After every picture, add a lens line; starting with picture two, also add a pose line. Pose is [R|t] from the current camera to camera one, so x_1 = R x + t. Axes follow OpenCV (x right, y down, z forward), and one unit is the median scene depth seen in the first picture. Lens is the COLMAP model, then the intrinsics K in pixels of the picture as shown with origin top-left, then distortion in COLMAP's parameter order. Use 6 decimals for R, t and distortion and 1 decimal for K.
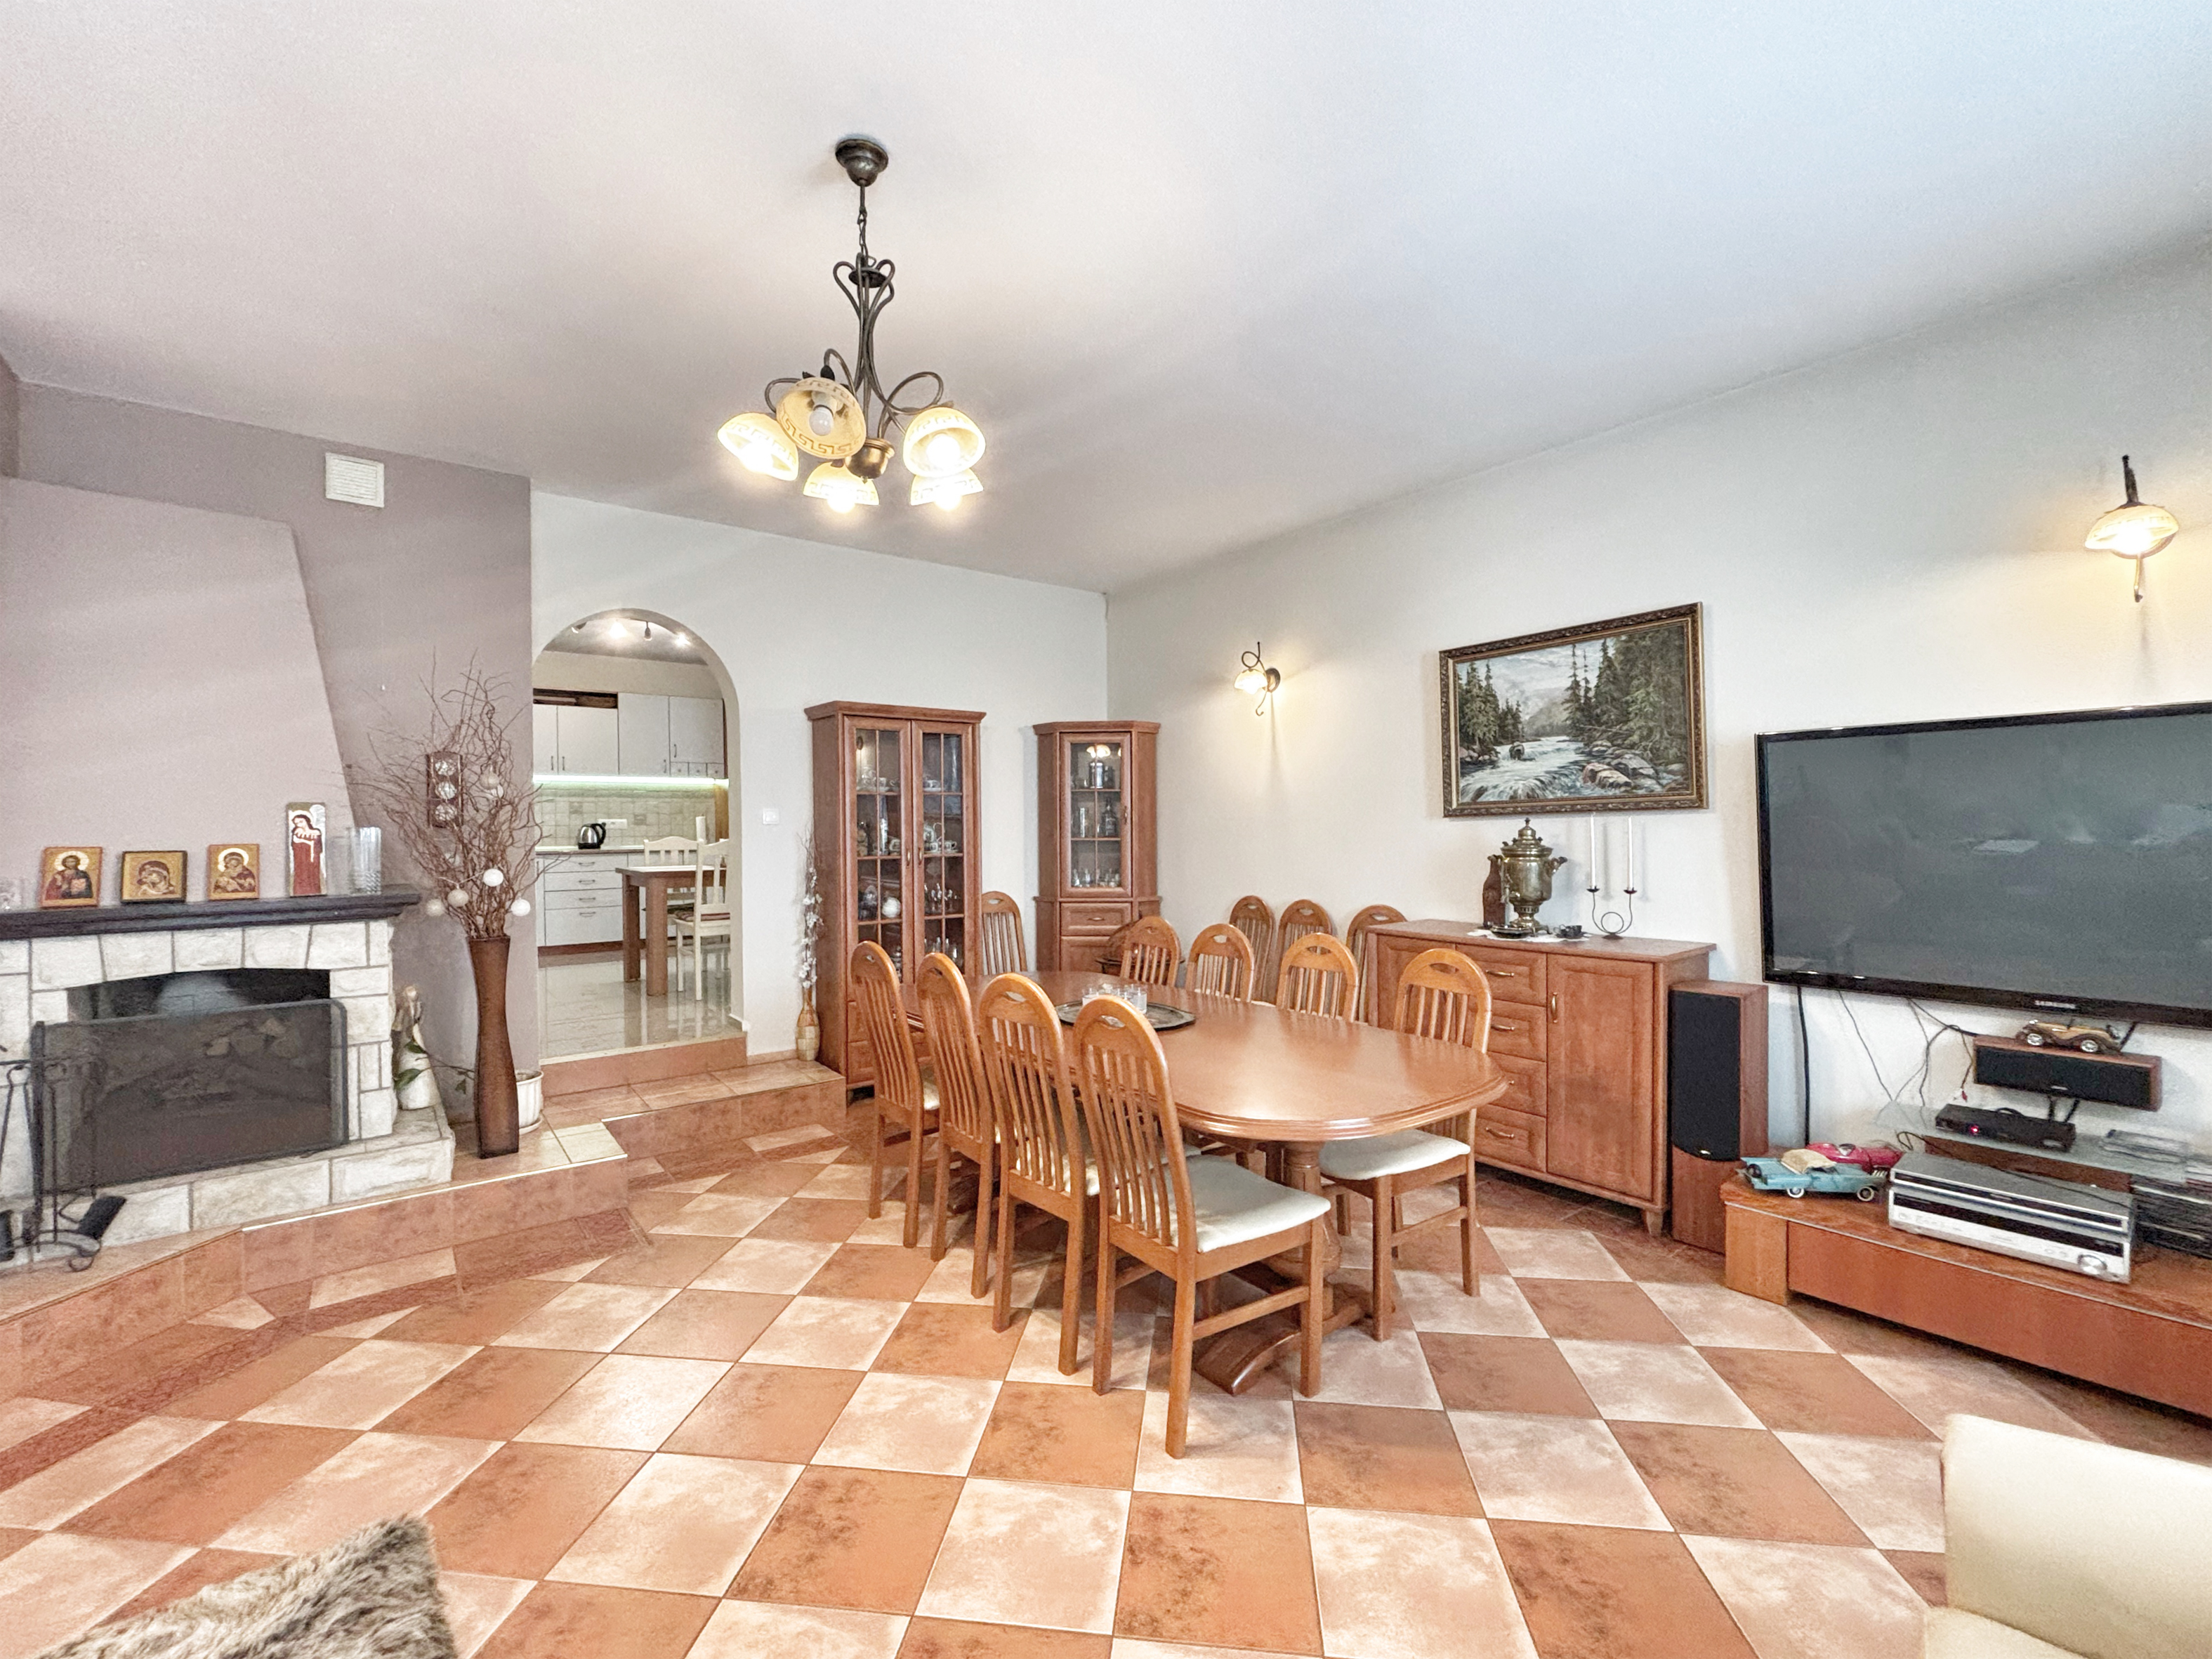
lens RADIAL K [[935.3, 0, 1109.5], [0, 935.3, 839.6], [0, 0, 1]] dist [0.002702, 0.000212]
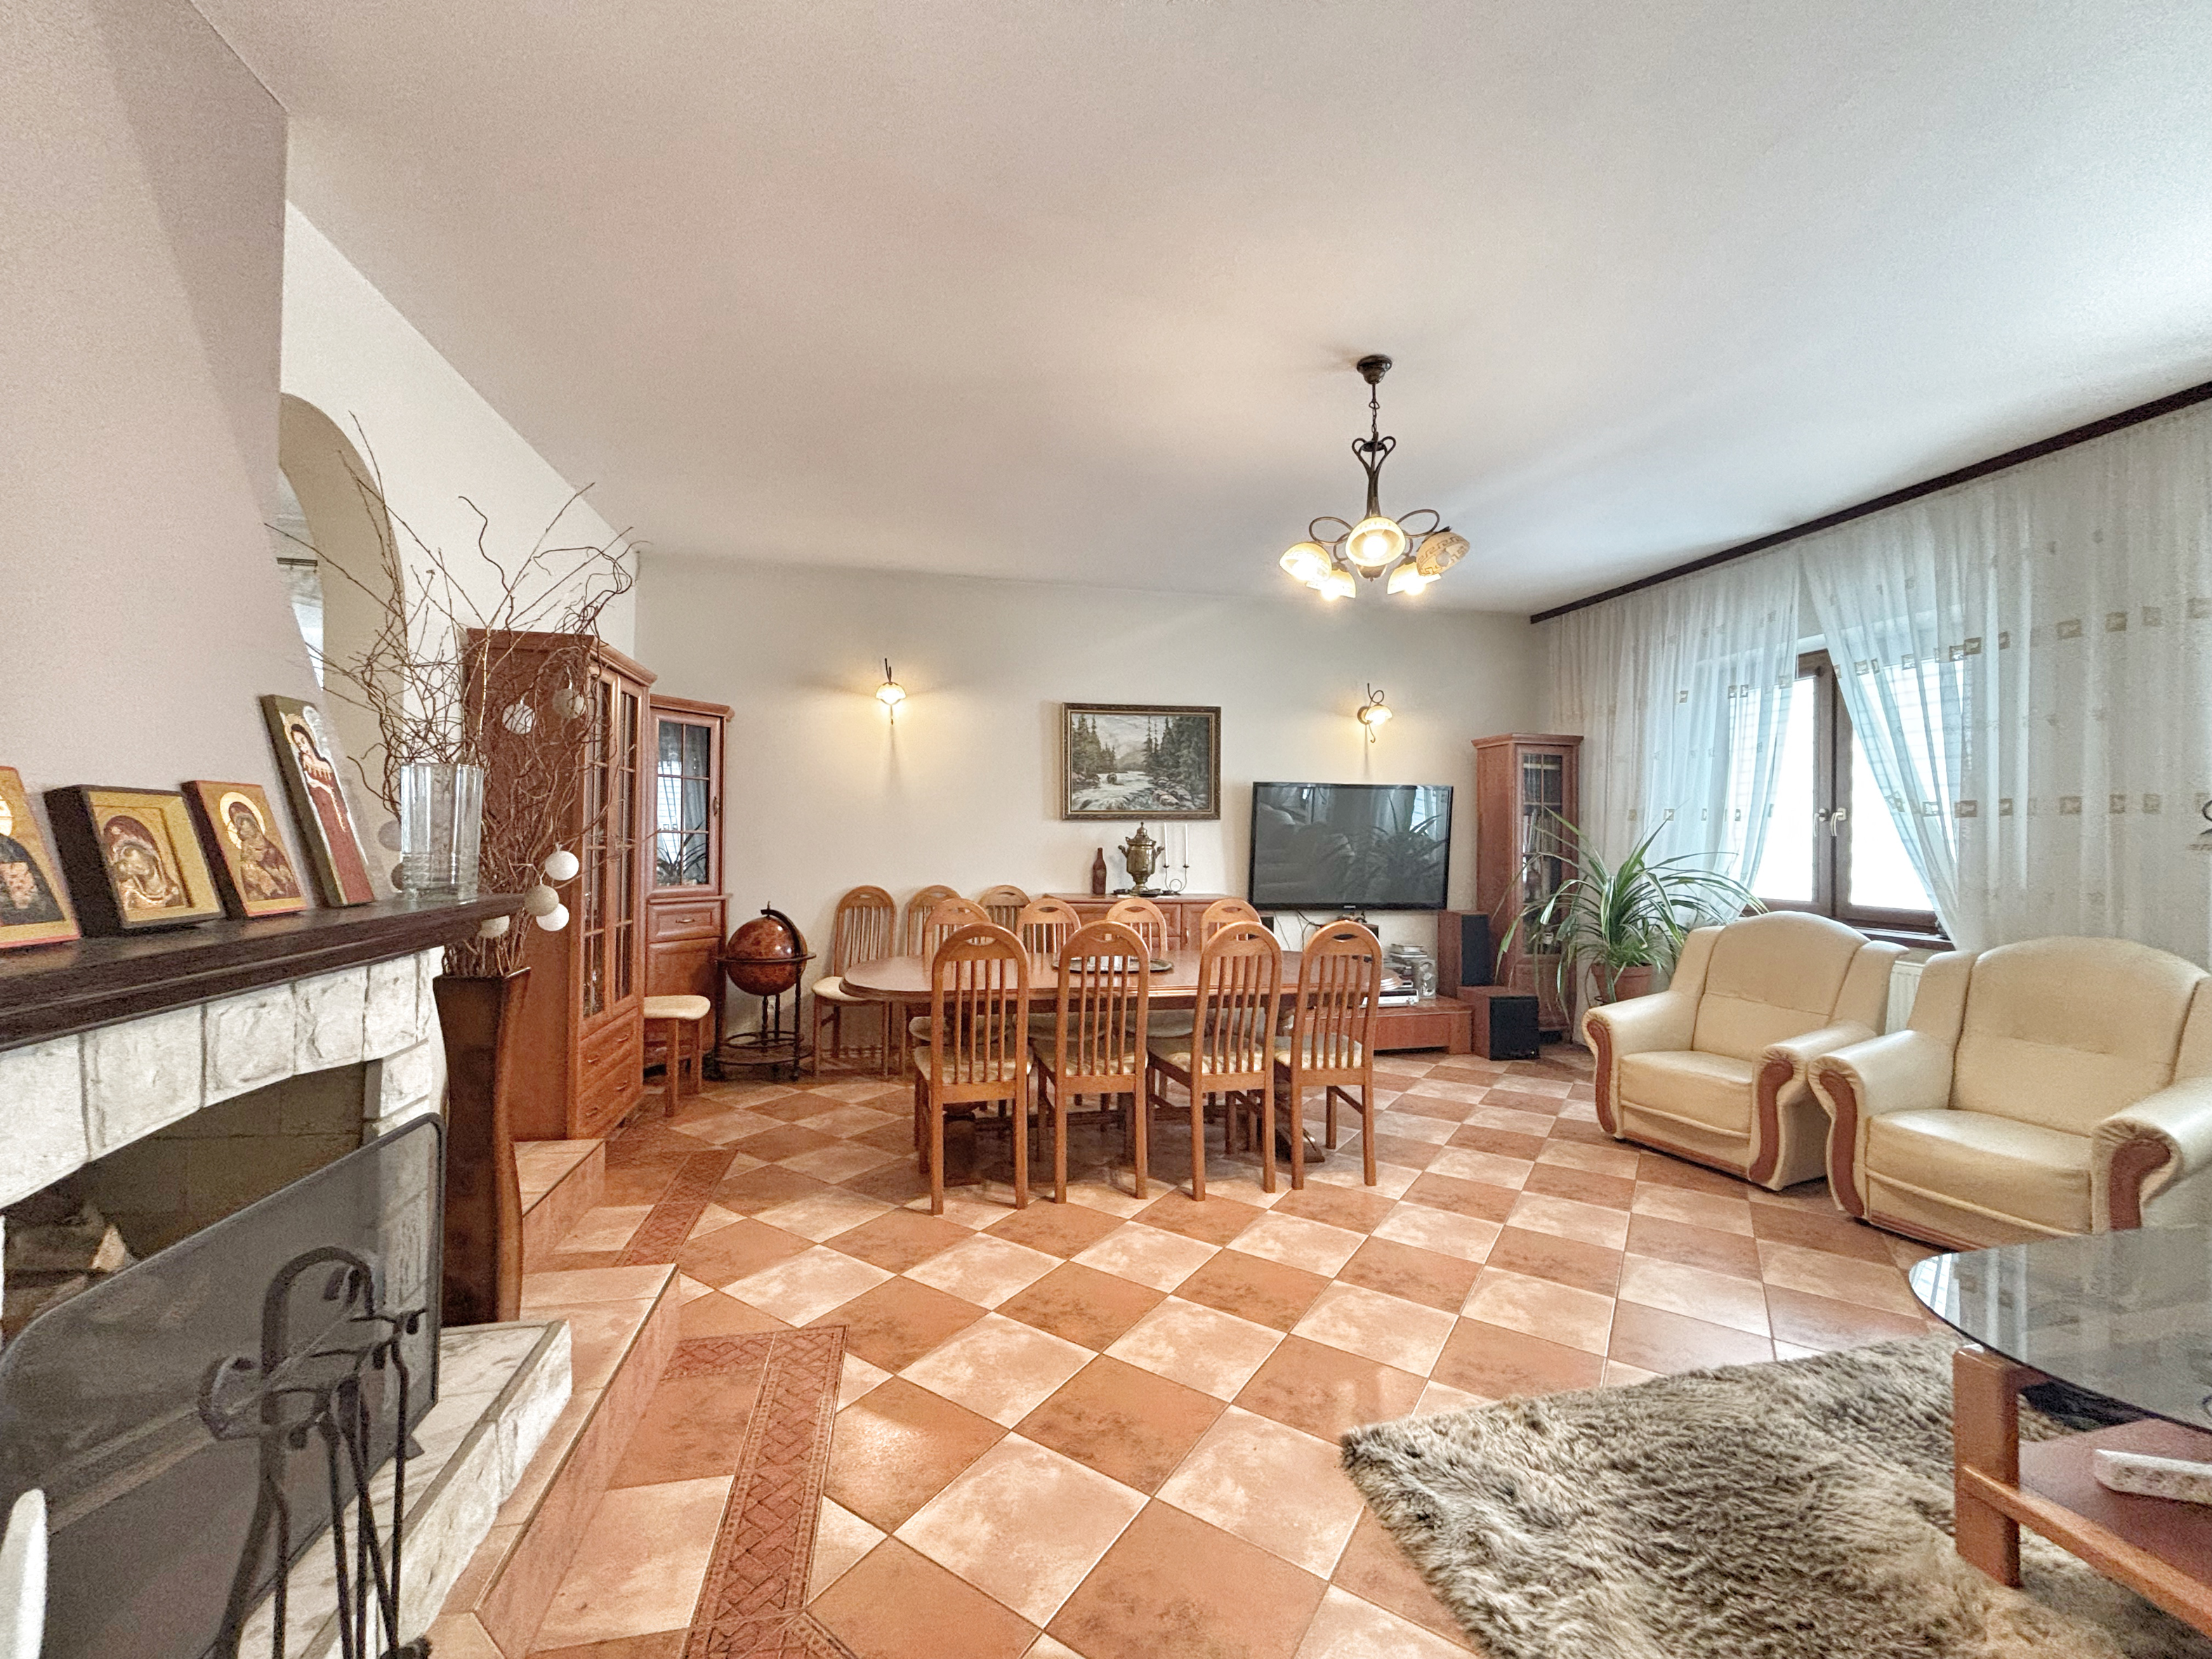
lens RADIAL K [[883.5, 0, 1098.5], [0, 883.5, 810.7], [0, 0, 1]] dist [0.001014, -0.000205]
pose [[0.460097, 0.041901, 0.886879, -0.894901], [-0.001689, 0.998925, -0.046318, 0.026175], [-0.887867, 0.019813, 0.459673, 0.379054]]
